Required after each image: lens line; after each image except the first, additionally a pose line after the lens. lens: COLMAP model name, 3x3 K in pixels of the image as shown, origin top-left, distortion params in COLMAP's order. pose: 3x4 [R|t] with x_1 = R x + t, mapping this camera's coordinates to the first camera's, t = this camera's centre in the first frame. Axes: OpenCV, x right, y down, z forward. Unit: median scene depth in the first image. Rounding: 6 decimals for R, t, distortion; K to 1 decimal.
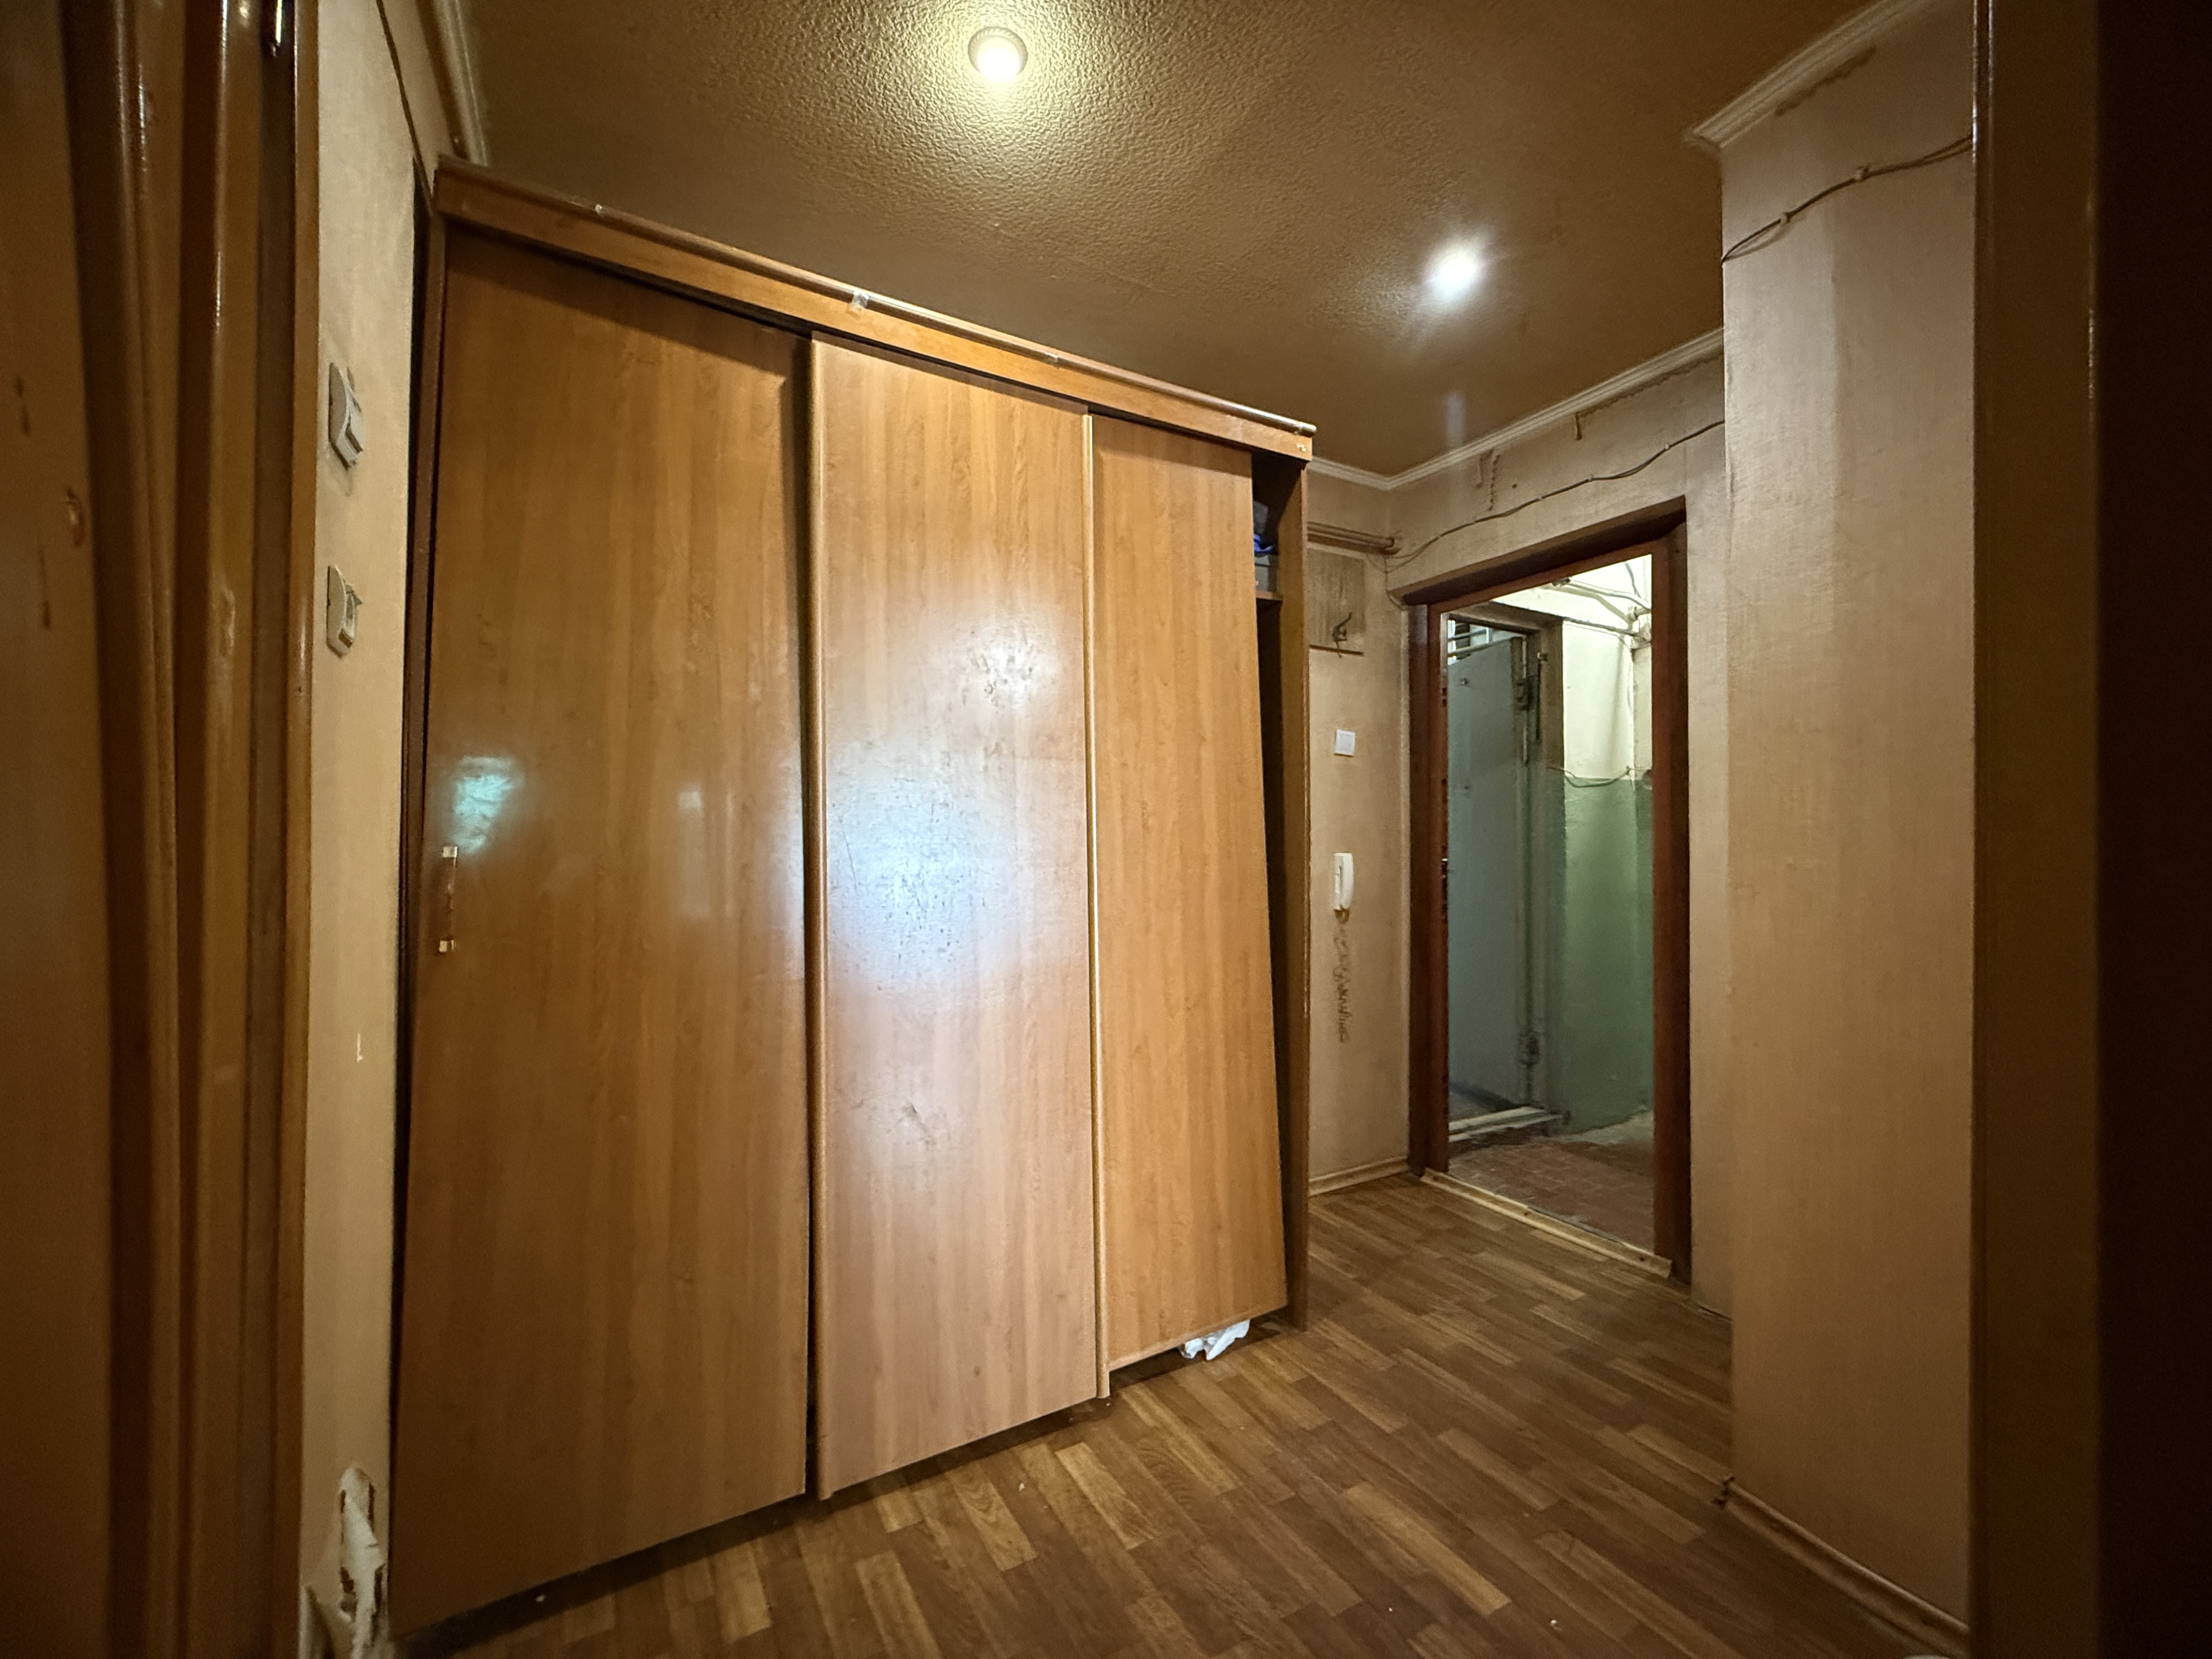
lens RADIAL K [[878.4, 0, 1115.0], [0, 878.4, 843.2], [0, 0, 1]] dist [0.002440, 0.000243]
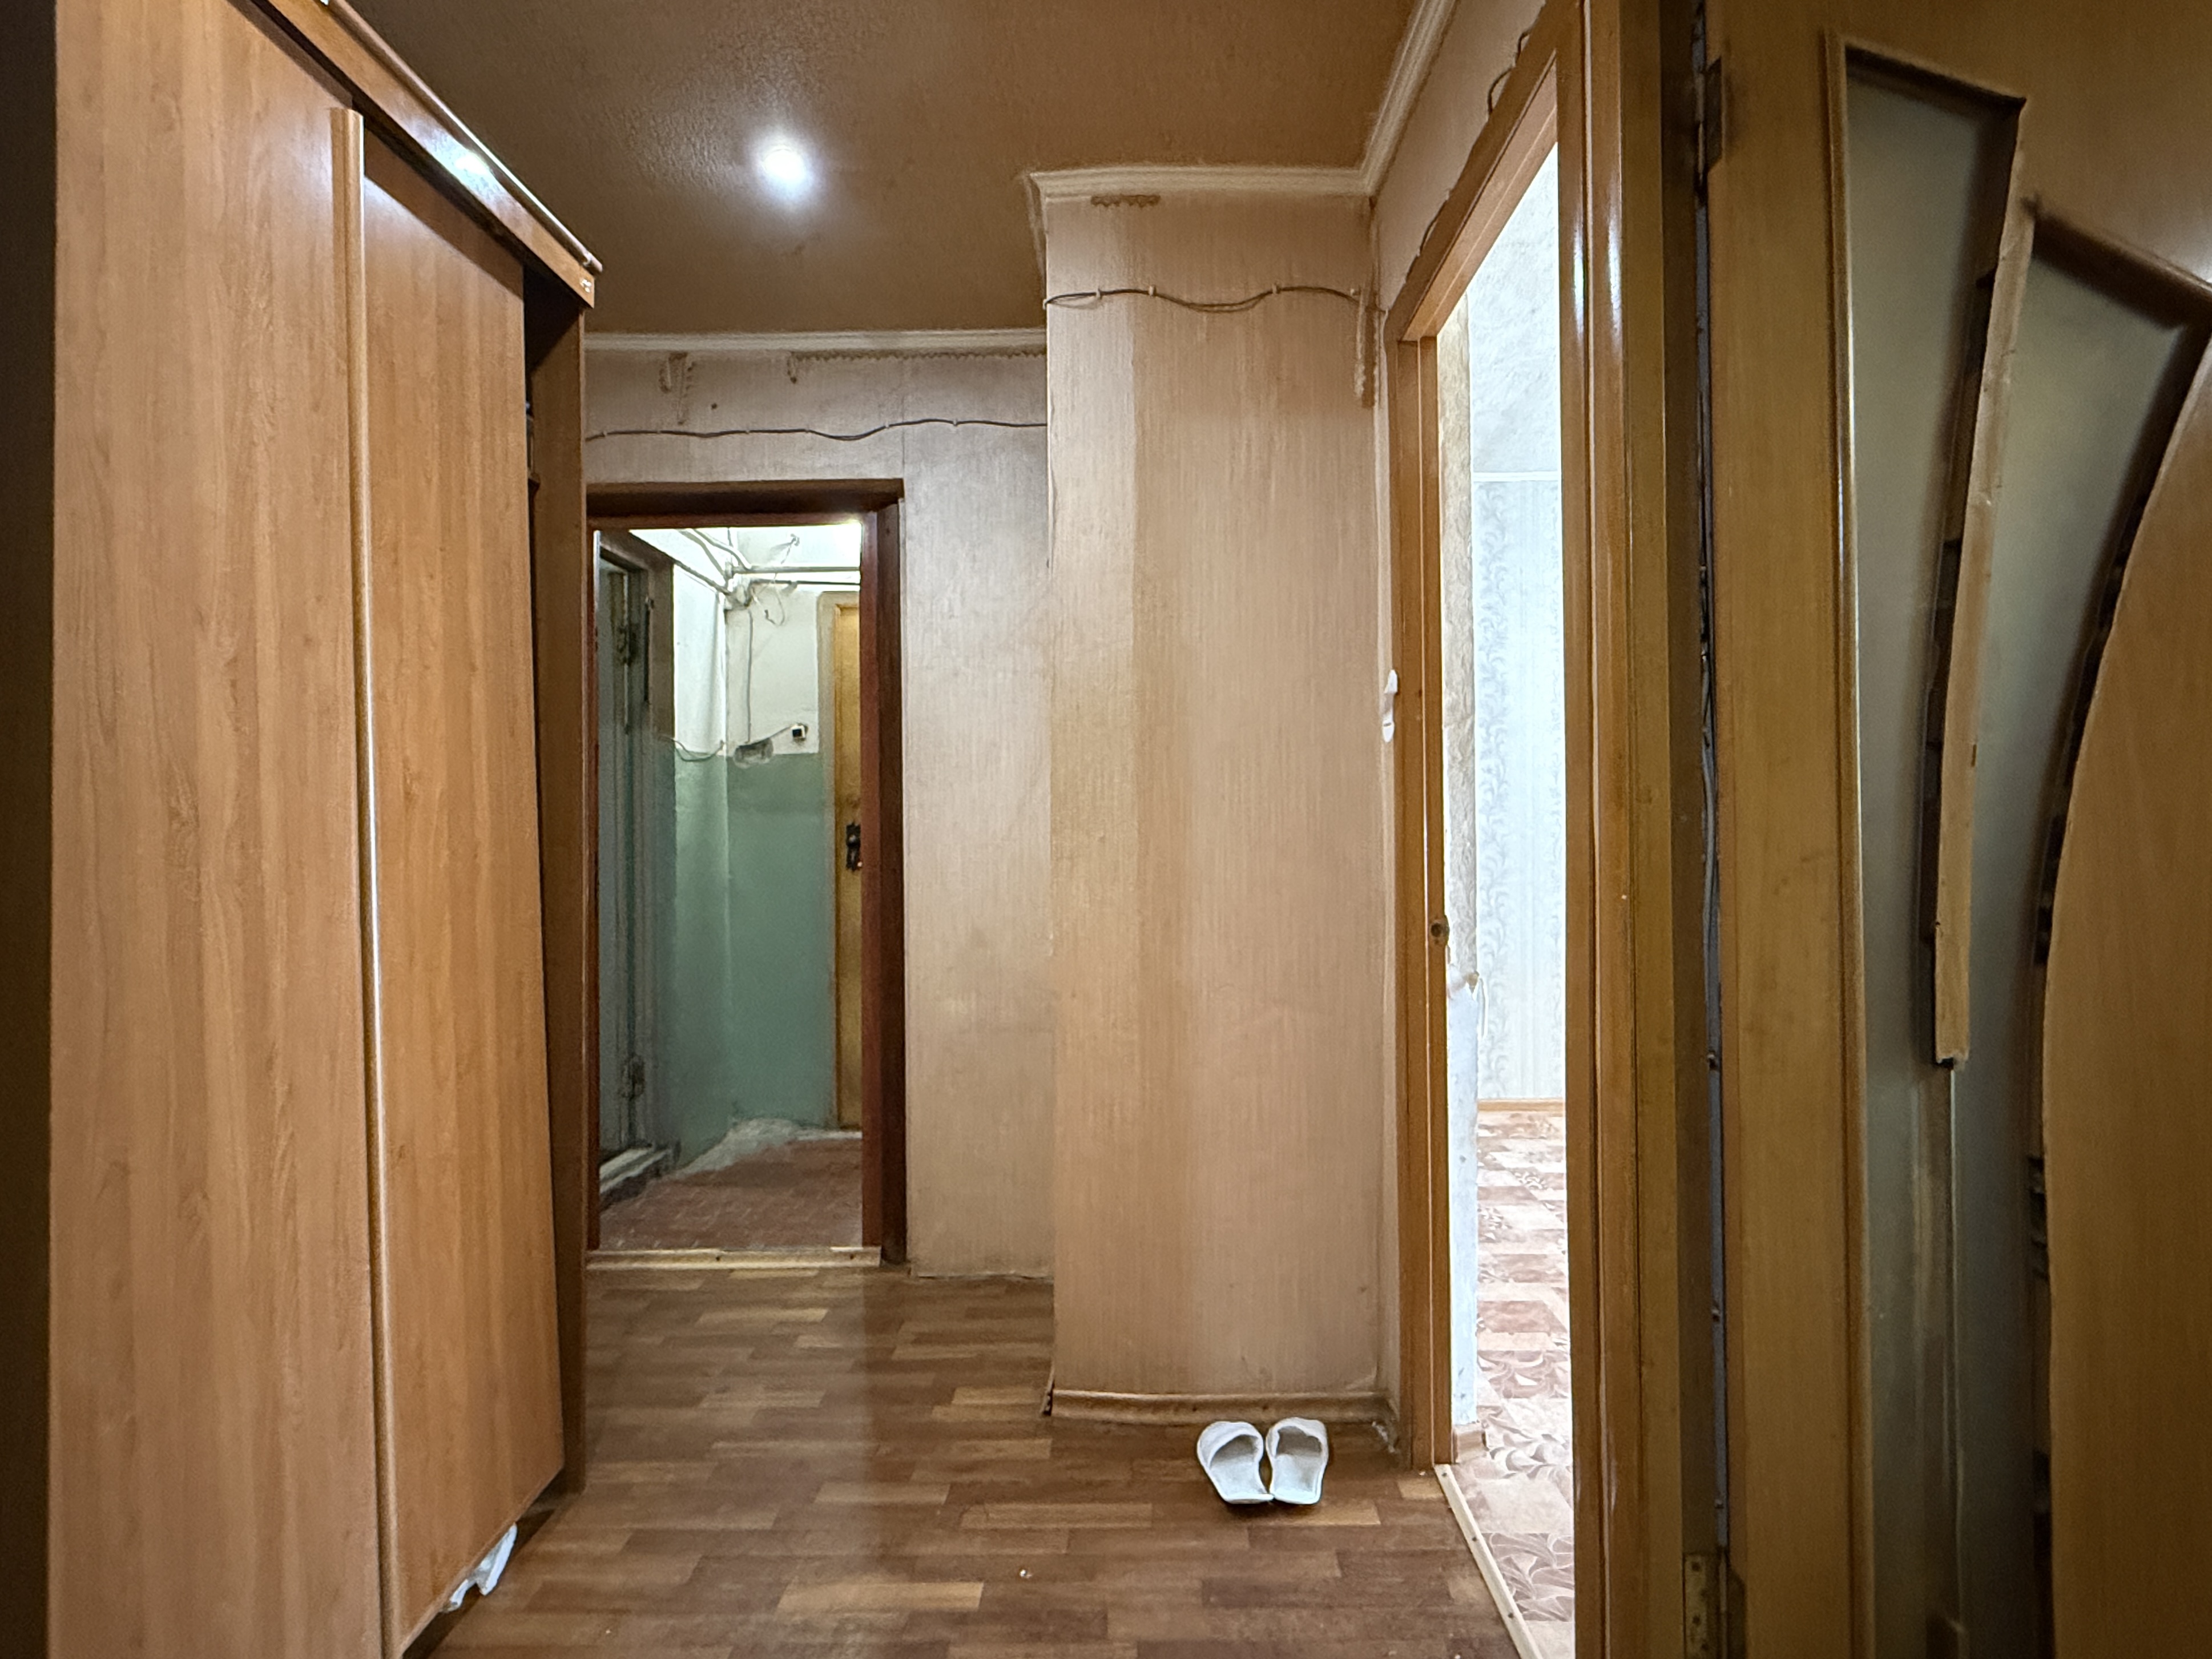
lens RADIAL K [[1122.4, 0, 1115.1], [0, 1122.4, 826.5], [0, 0, 1]] dist [0.005644, -0.000326]
pose [[0.525252, -0.003615, 0.850939, -0.365419], [0.006486, 0.999979, 0.000245, 0.005131], [-0.850922, 0.005390, 0.525264, 0.134838]]
